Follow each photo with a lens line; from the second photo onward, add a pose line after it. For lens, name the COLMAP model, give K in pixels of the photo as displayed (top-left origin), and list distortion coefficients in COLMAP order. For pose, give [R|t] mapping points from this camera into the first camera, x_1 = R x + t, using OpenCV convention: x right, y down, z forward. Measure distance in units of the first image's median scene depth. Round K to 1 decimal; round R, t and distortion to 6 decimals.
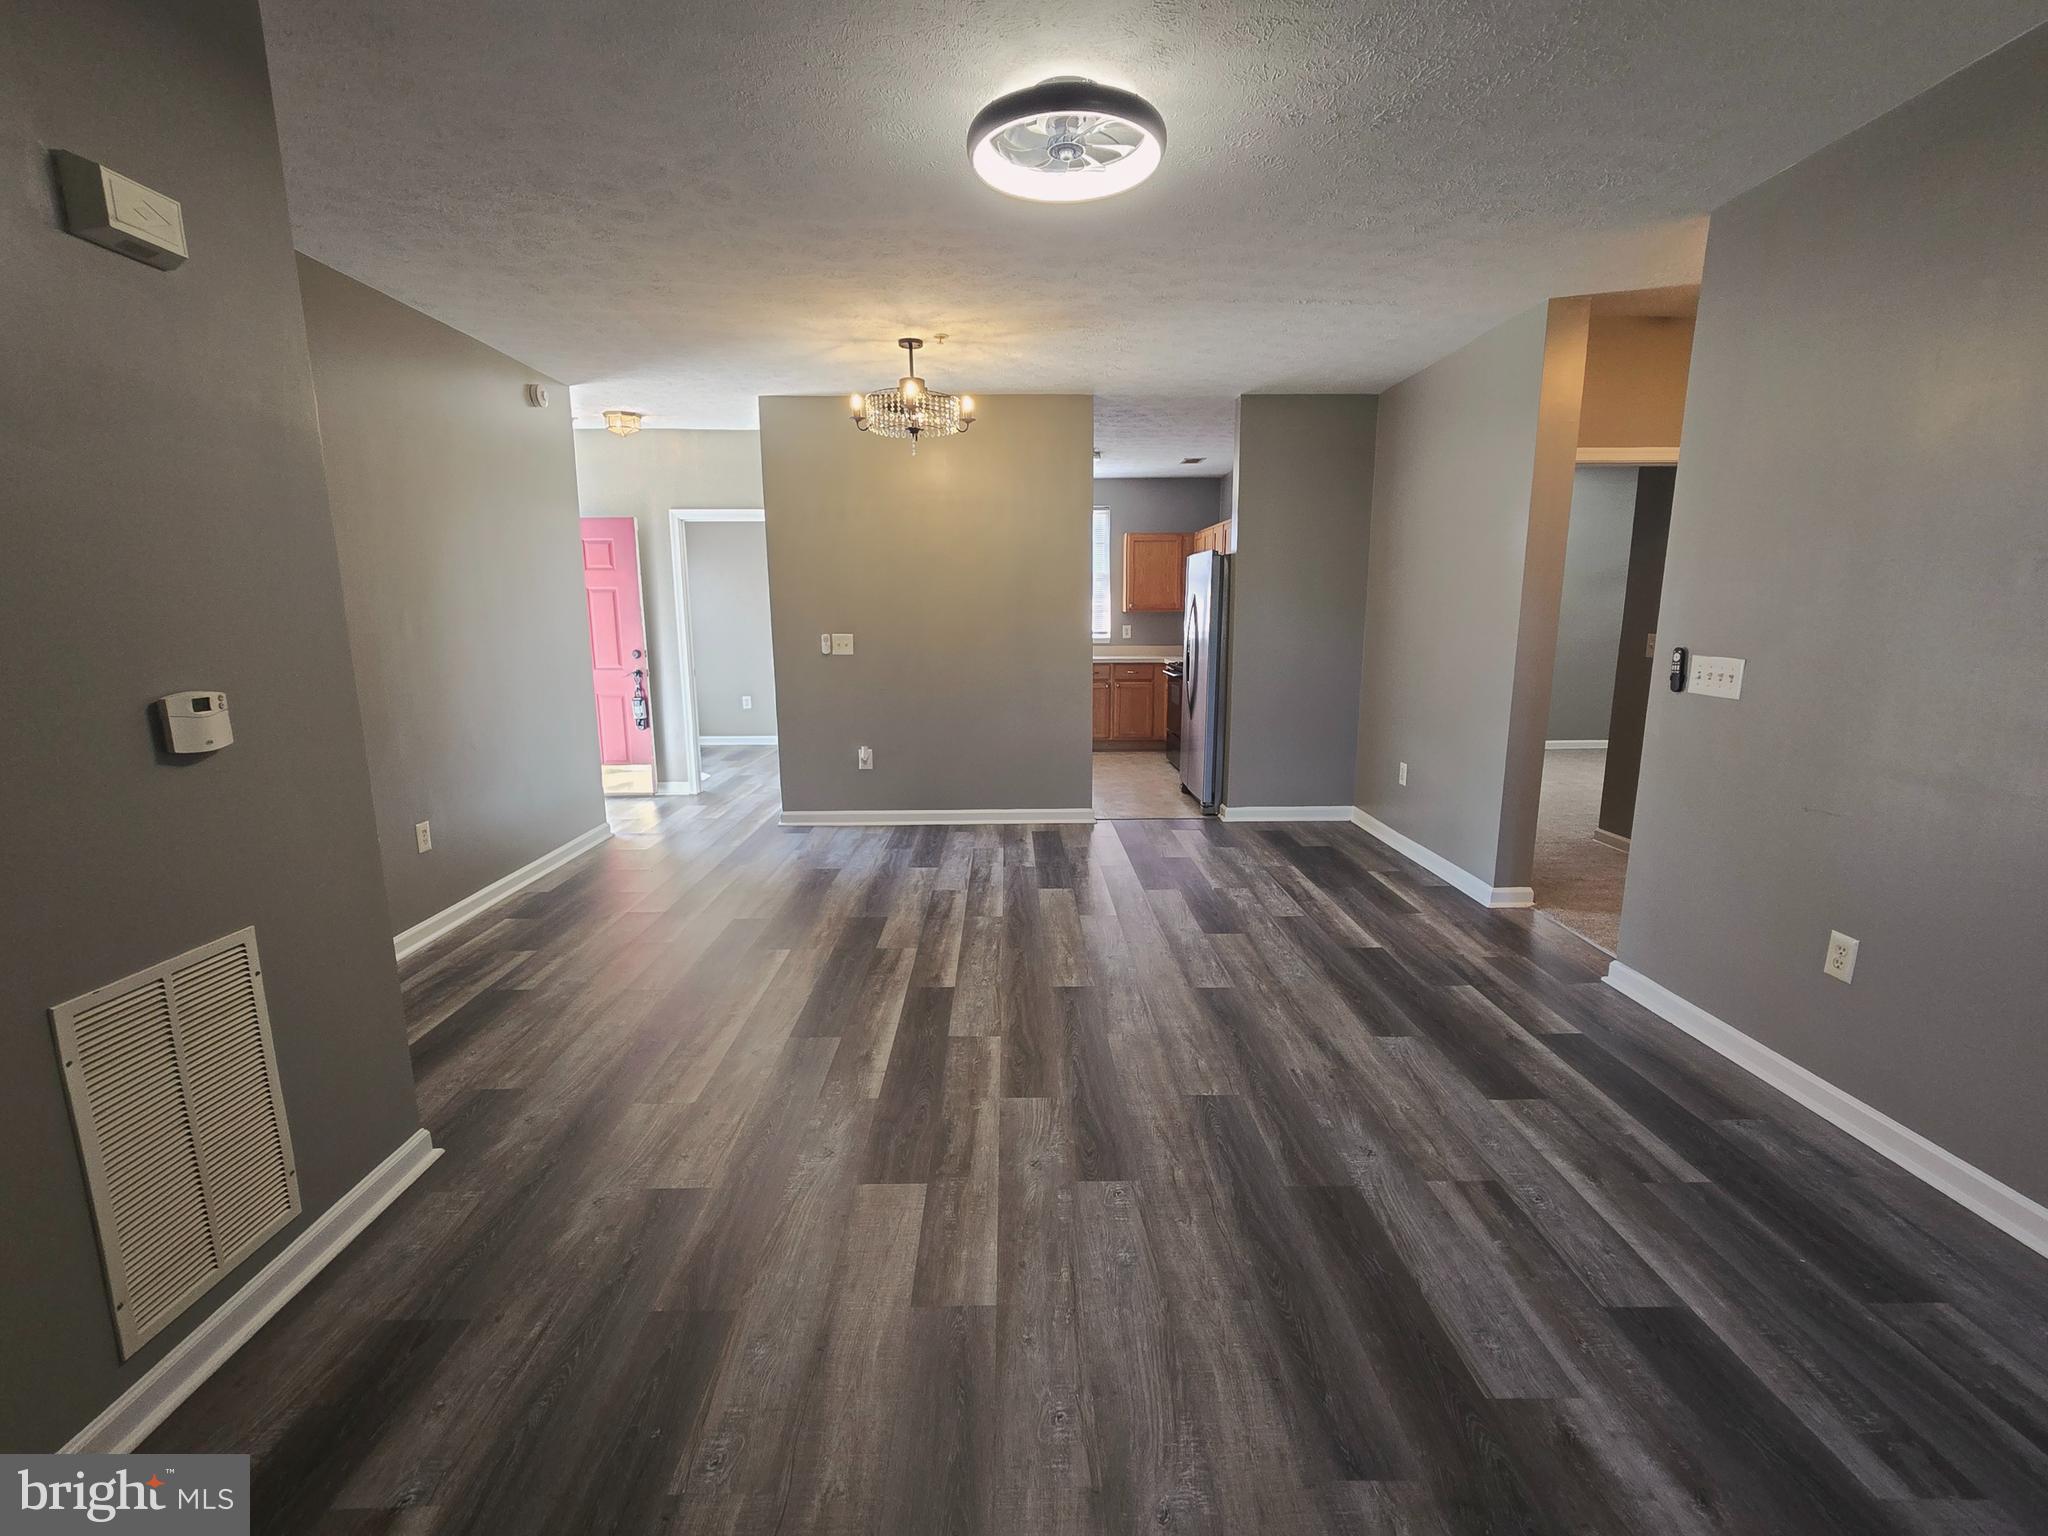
lens RADIAL K [[933.7, 0, 1024.4], [0, 933.7, 780.0], [0, 0, 1]] dist [-0.001596, 0.000934]
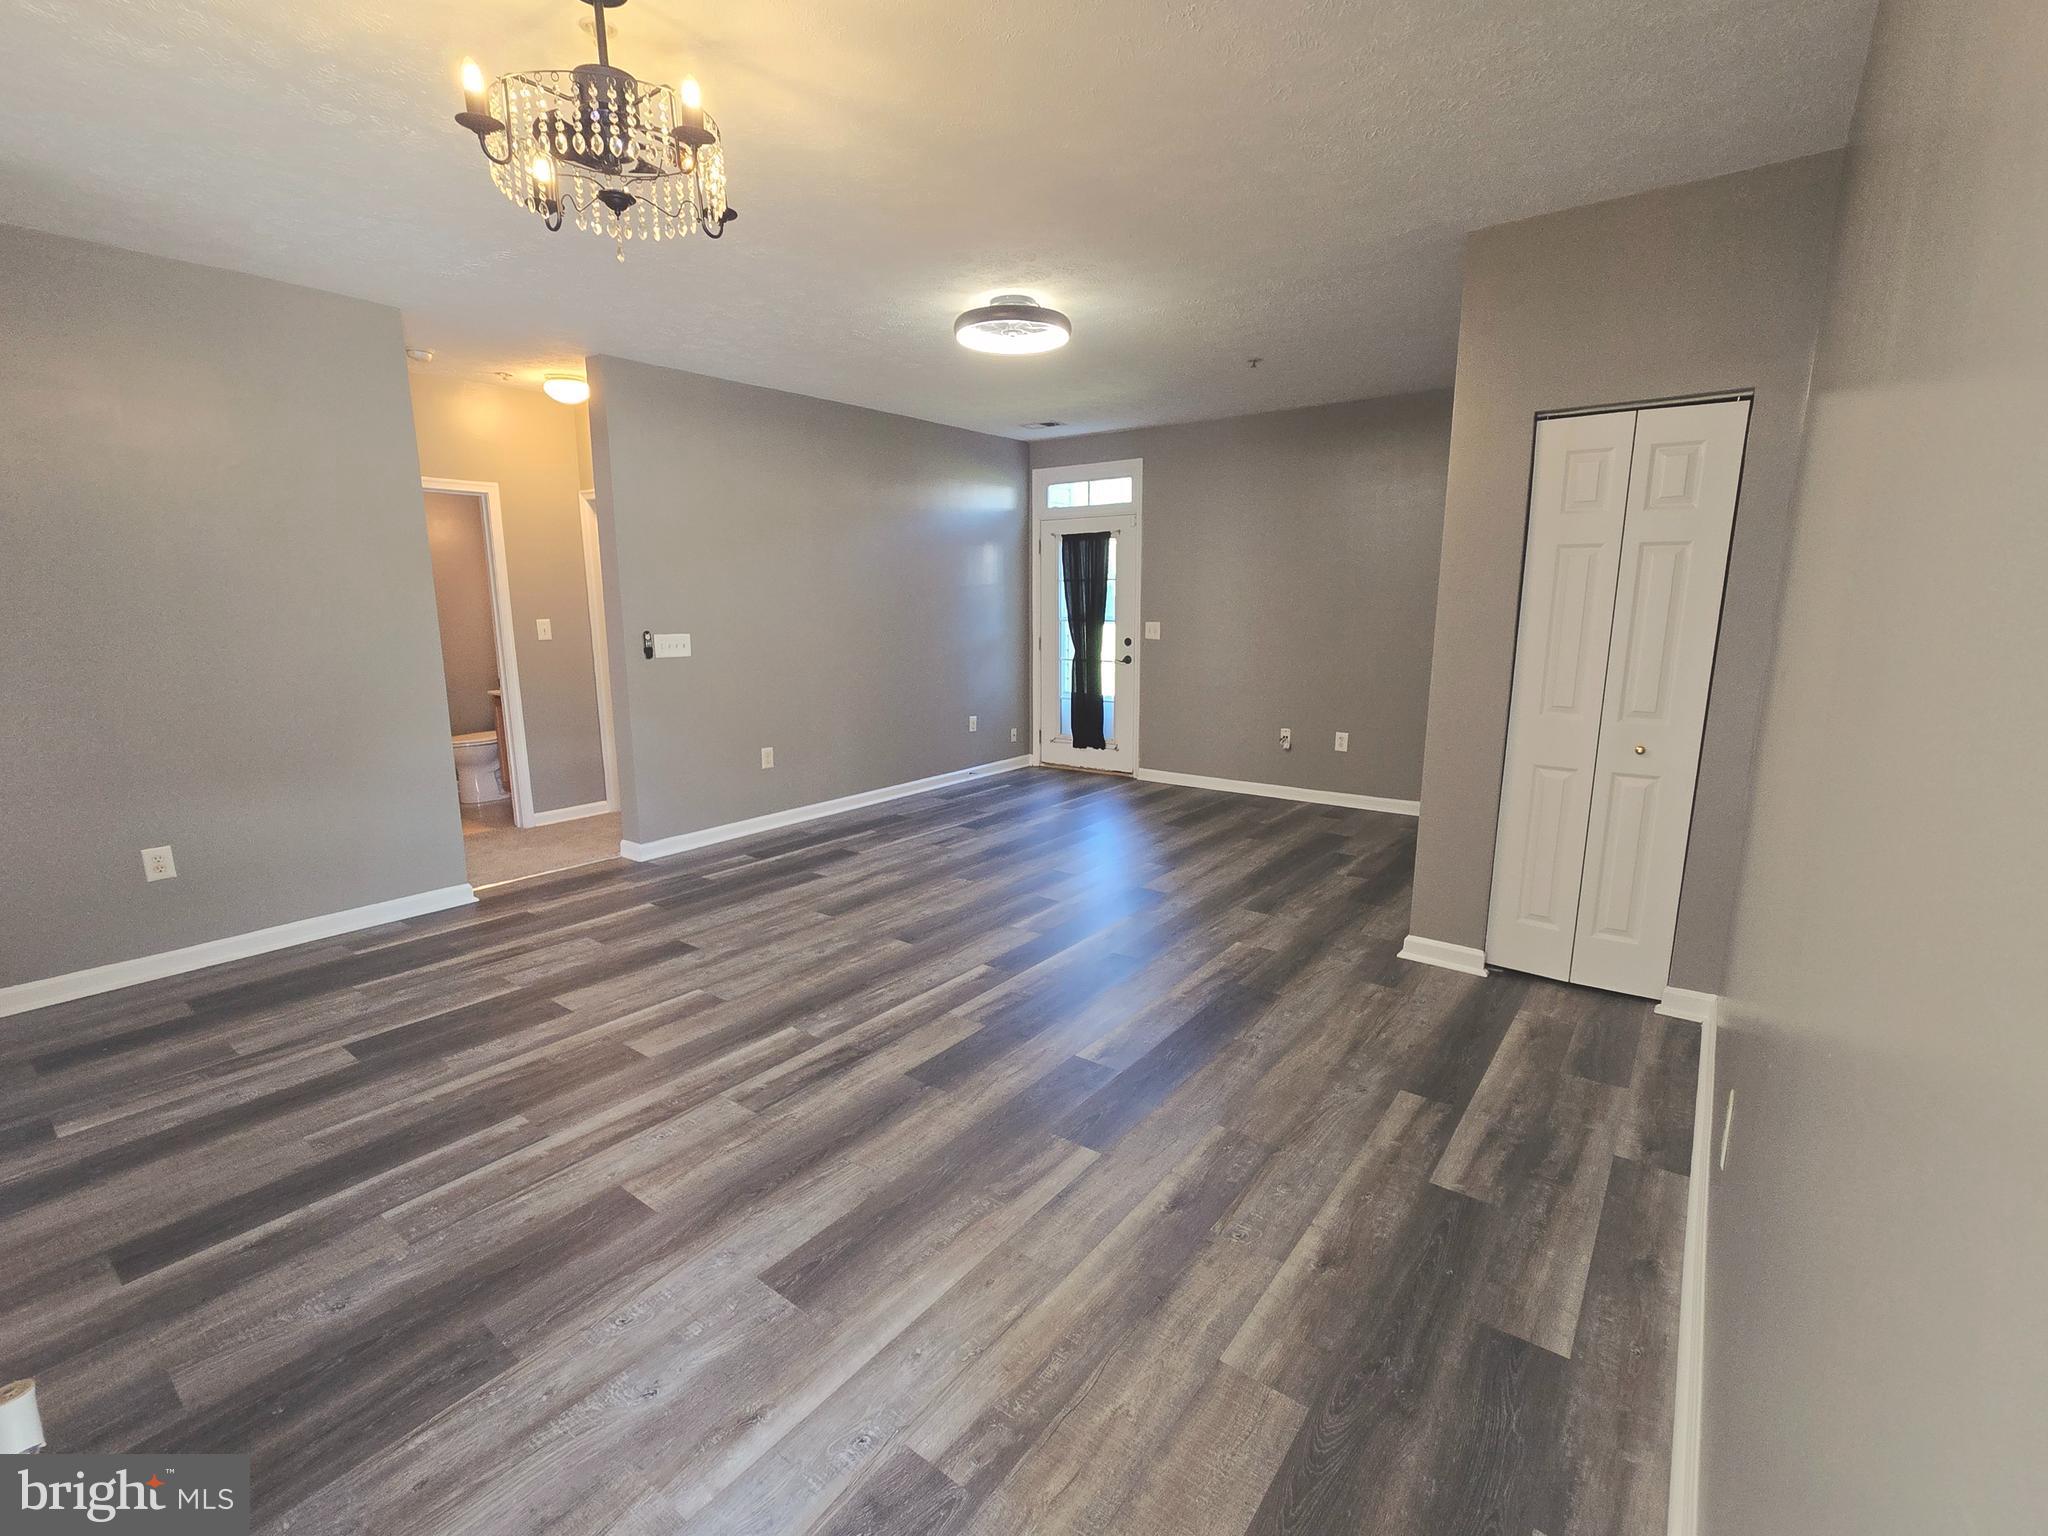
lens RADIAL K [[903.0, 0, 1008.4], [0, 903.0, 762.1], [0, 0, 1]] dist [0.016564, -0.000108]
pose [[-0.772430, -0.103739, 0.626570, -0.627404], [0.128282, 0.940750, 0.313901, -0.272691], [-0.622009, 0.322844, -0.713356, 1.440786]]
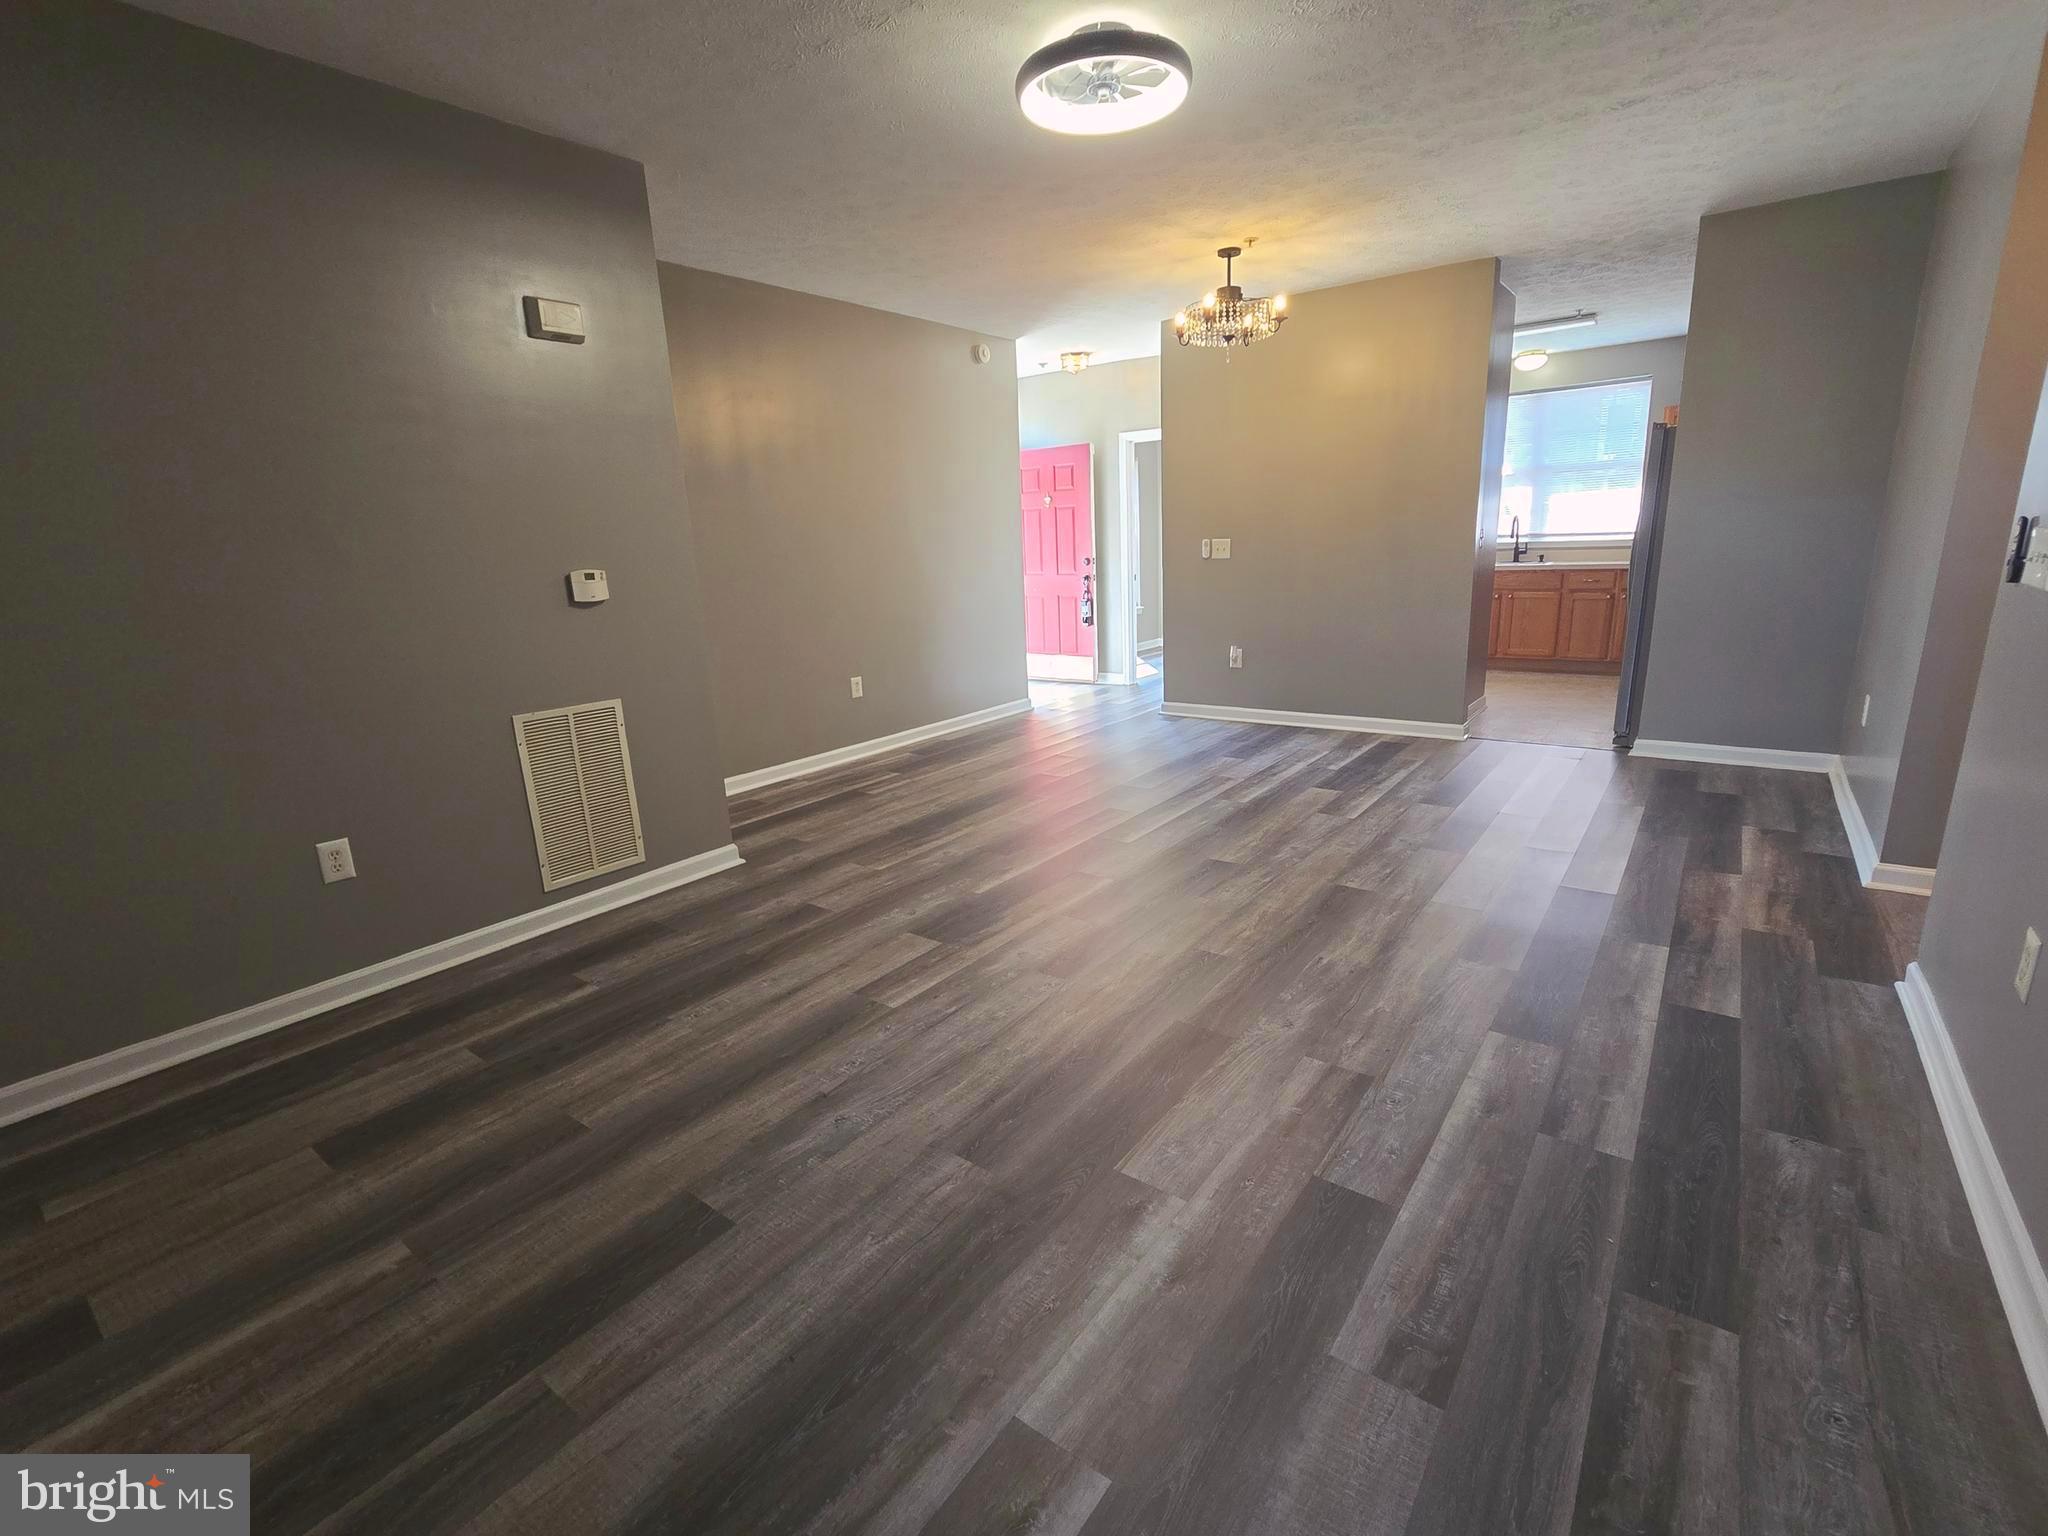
lens RADIAL K [[933.7, 0, 1024.4], [0, 933.7, 780.0], [0, 0, 1]] dist [-0.001596, 0.000934]
pose [[0.786652, 0.128713, -0.603831, 0.451369], [-0.076384, 0.990803, 0.111689, 0.022219], [0.612653, -0.041737, 0.789249, 0.007947]]
